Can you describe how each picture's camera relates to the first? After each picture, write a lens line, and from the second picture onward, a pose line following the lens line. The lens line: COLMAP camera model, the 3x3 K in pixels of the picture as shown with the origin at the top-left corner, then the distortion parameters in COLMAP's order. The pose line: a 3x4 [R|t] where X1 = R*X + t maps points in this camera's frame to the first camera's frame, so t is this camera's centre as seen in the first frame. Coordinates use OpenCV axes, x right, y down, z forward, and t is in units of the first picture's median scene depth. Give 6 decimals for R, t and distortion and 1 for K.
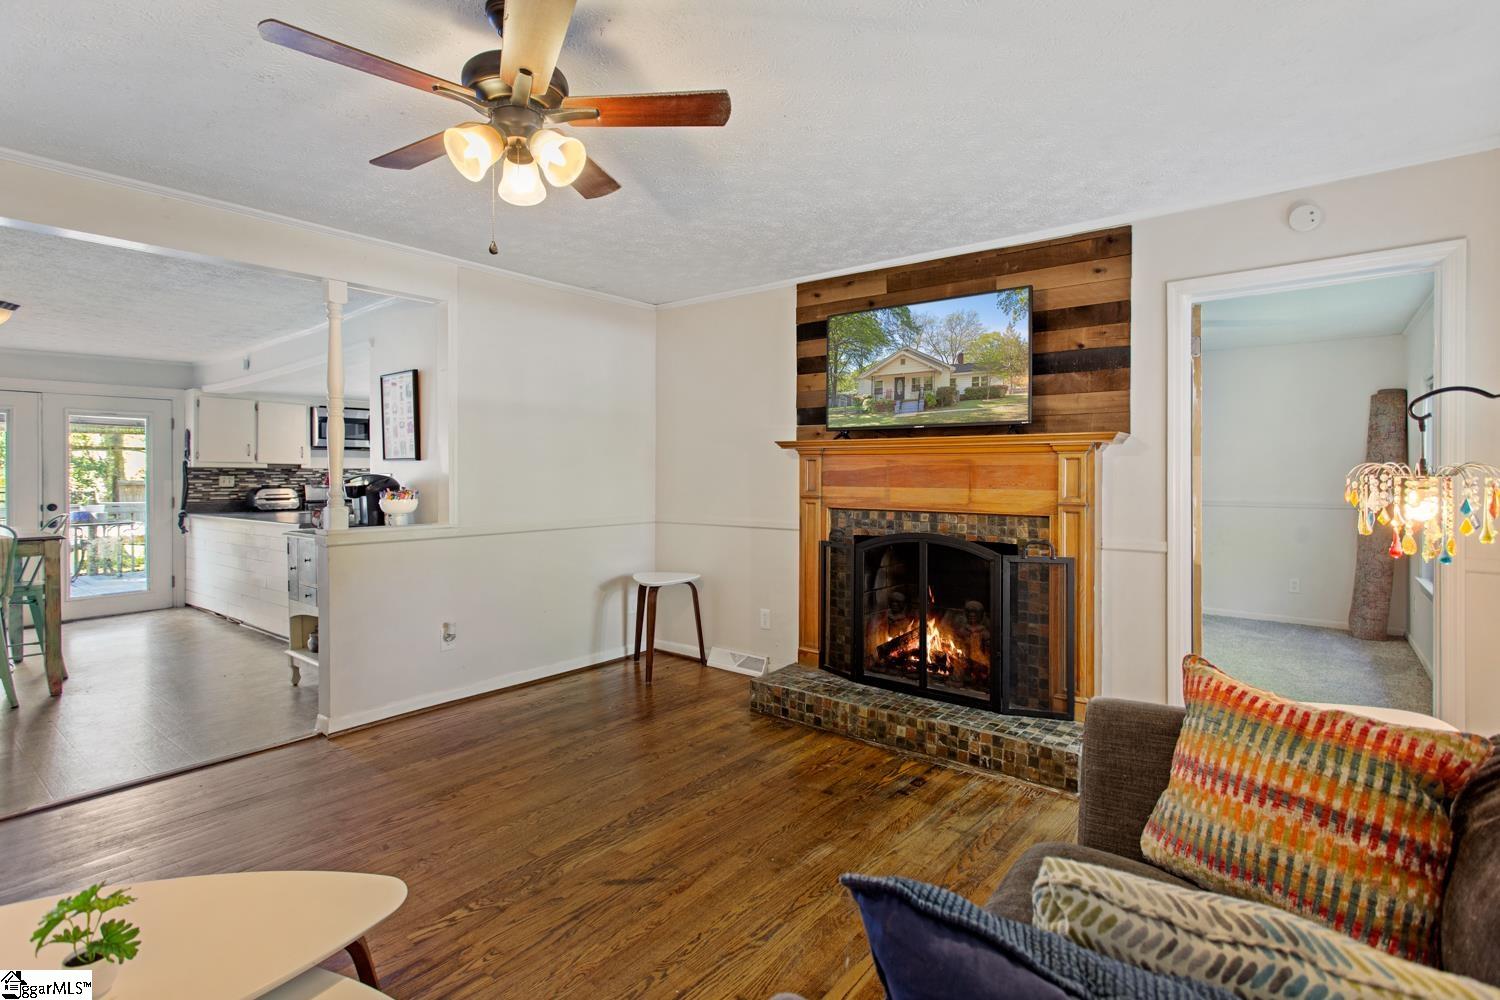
lens RADIAL K [[733.9, 0, 746.6], [0, 733.9, 473.3], [0, 0, 1]] dist [0.000656, 0.000652]
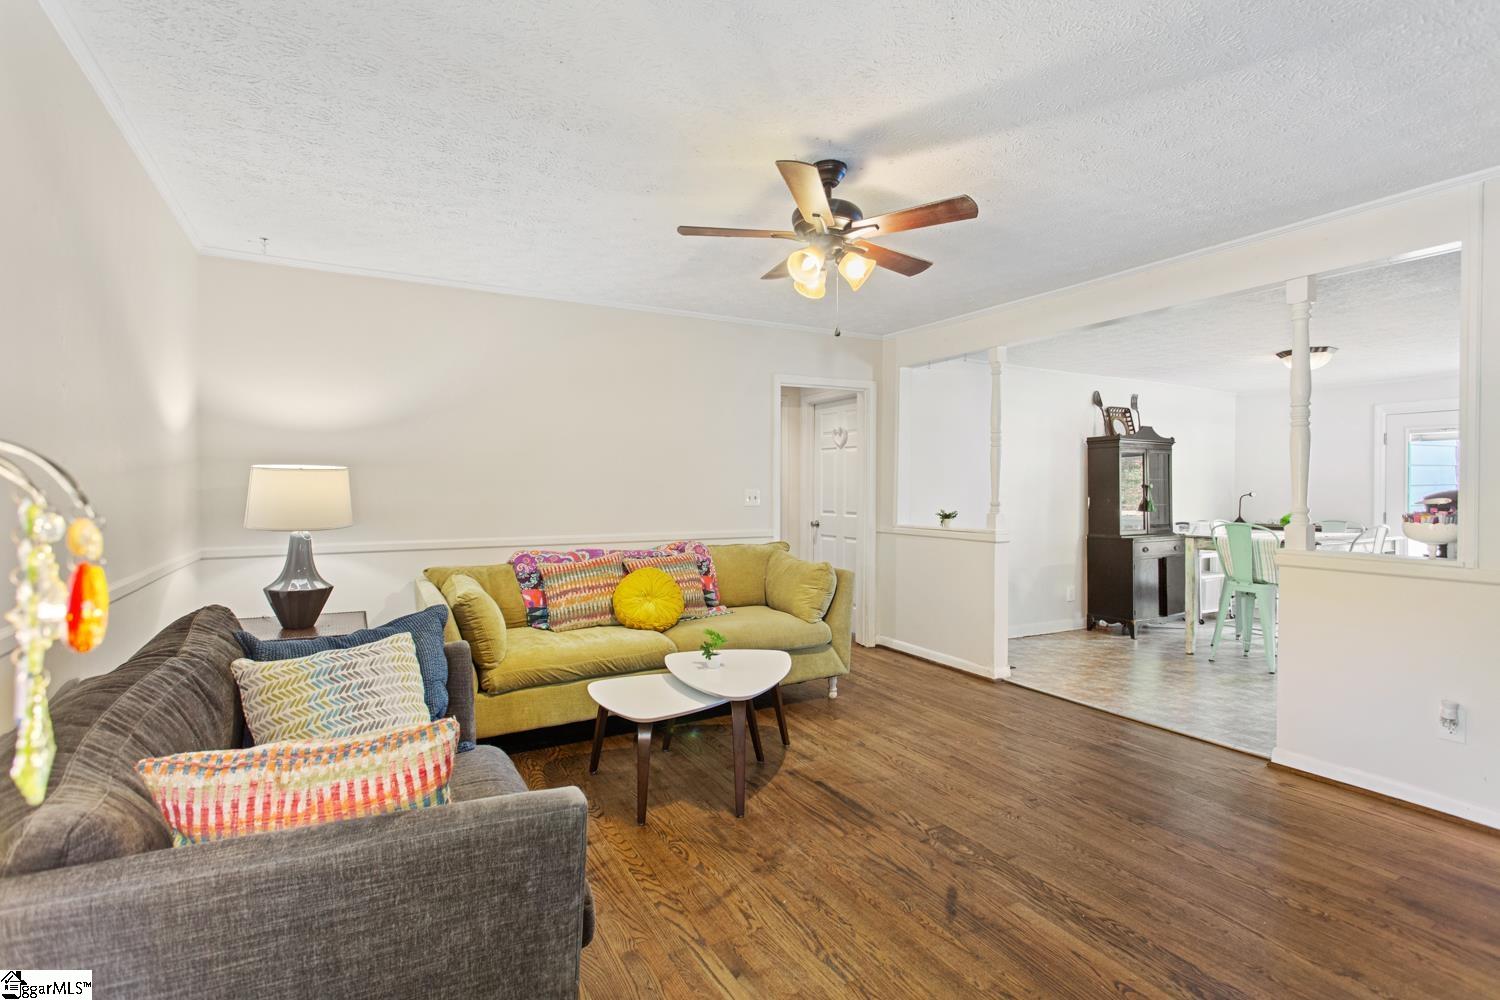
lens RADIAL K [[718.0, 0, 747.8], [0, 718.0, 495.4], [0, 0, 1]] dist [0.003093, 0.000651]
pose [[-0.376117, 0.012246, -0.926491, 0.534652], [-0.004419, 0.999878, 0.015010, 0.000325], [0.926562, 0.009740, -0.376017, 0.712565]]
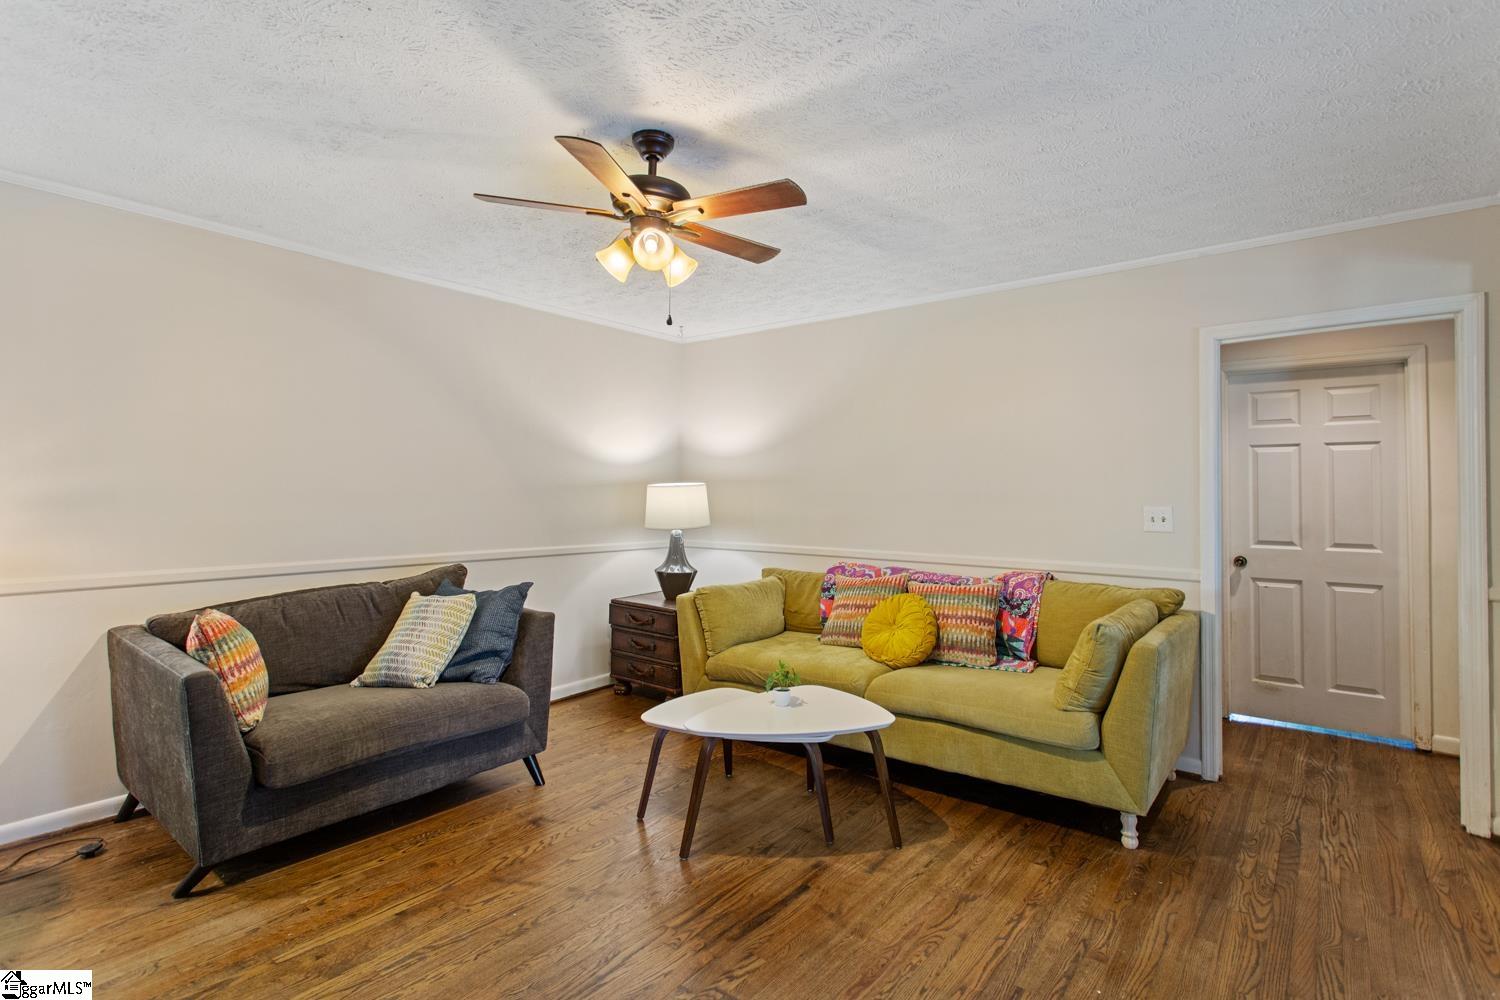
lens RADIAL K [[718.0, 0, 747.8], [0, 718.0, 495.4], [0, 0, 1]] dist [0.003093, 0.000651]
pose [[-0.999899, -0.003874, -0.013659, -0.242678], [-0.003936, 0.999982, 0.004482, -0.007355], [0.013642, 0.004535, -0.999897, 1.138914]]
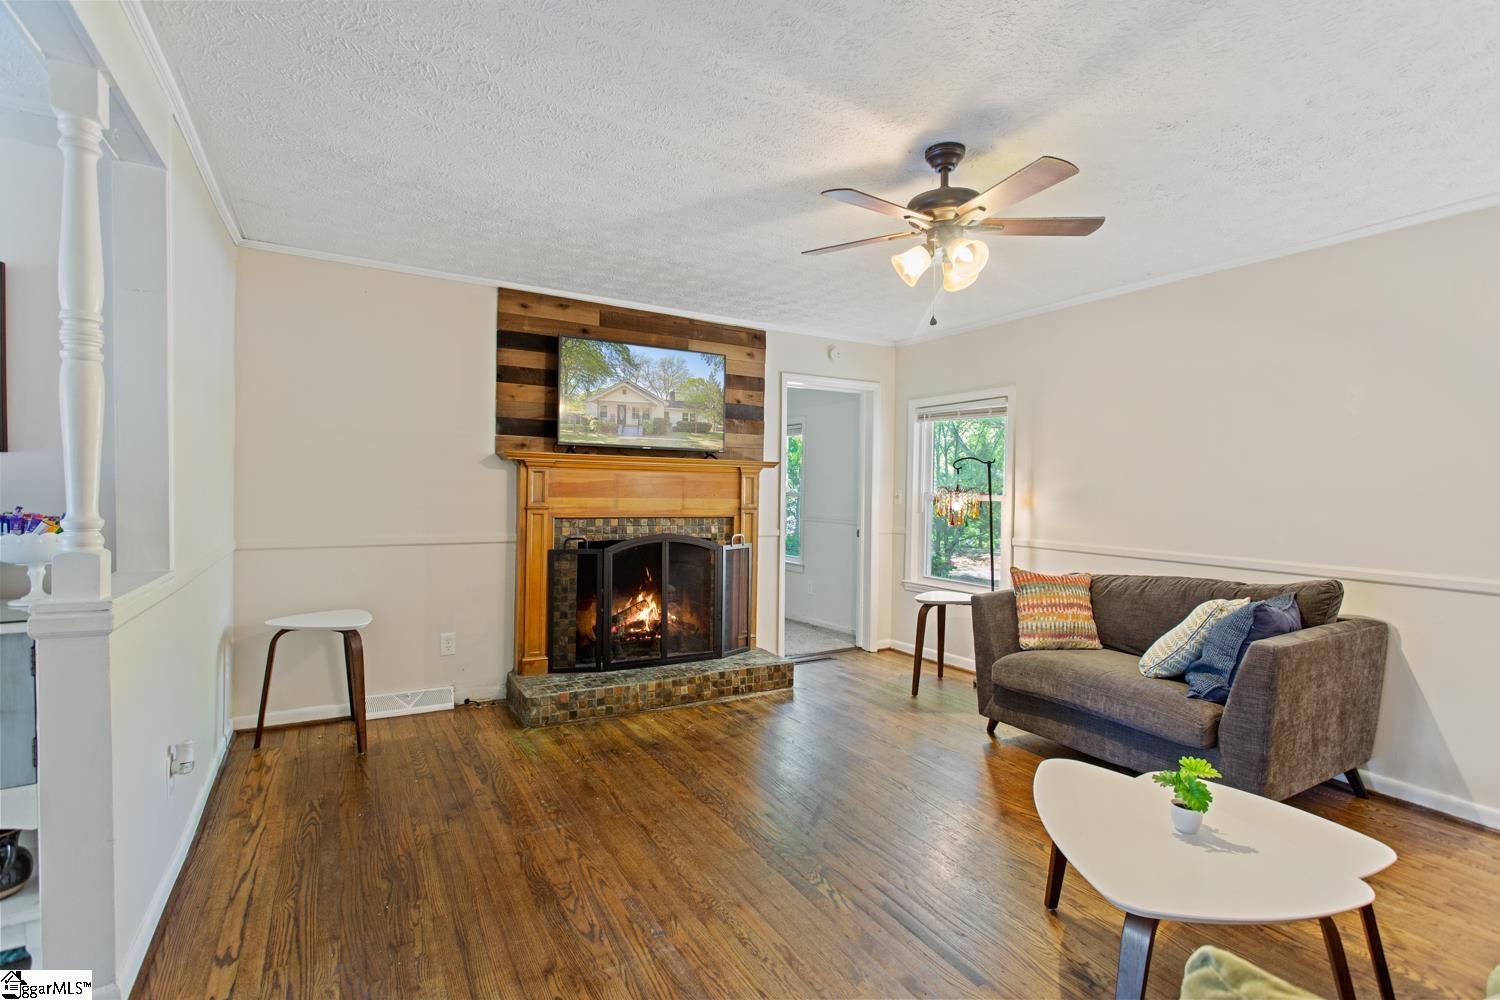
lens RADIAL K [[718.0, 0, 747.8], [0, 718.0, 495.4], [0, 0, 1]] dist [0.003093, 0.000651]
pose [[0.353566, -0.005405, 0.935394, -0.864598], [-0.013883, 0.999843, 0.011025, -0.000040], [-0.935307, -0.016884, 0.353435, 0.443497]]
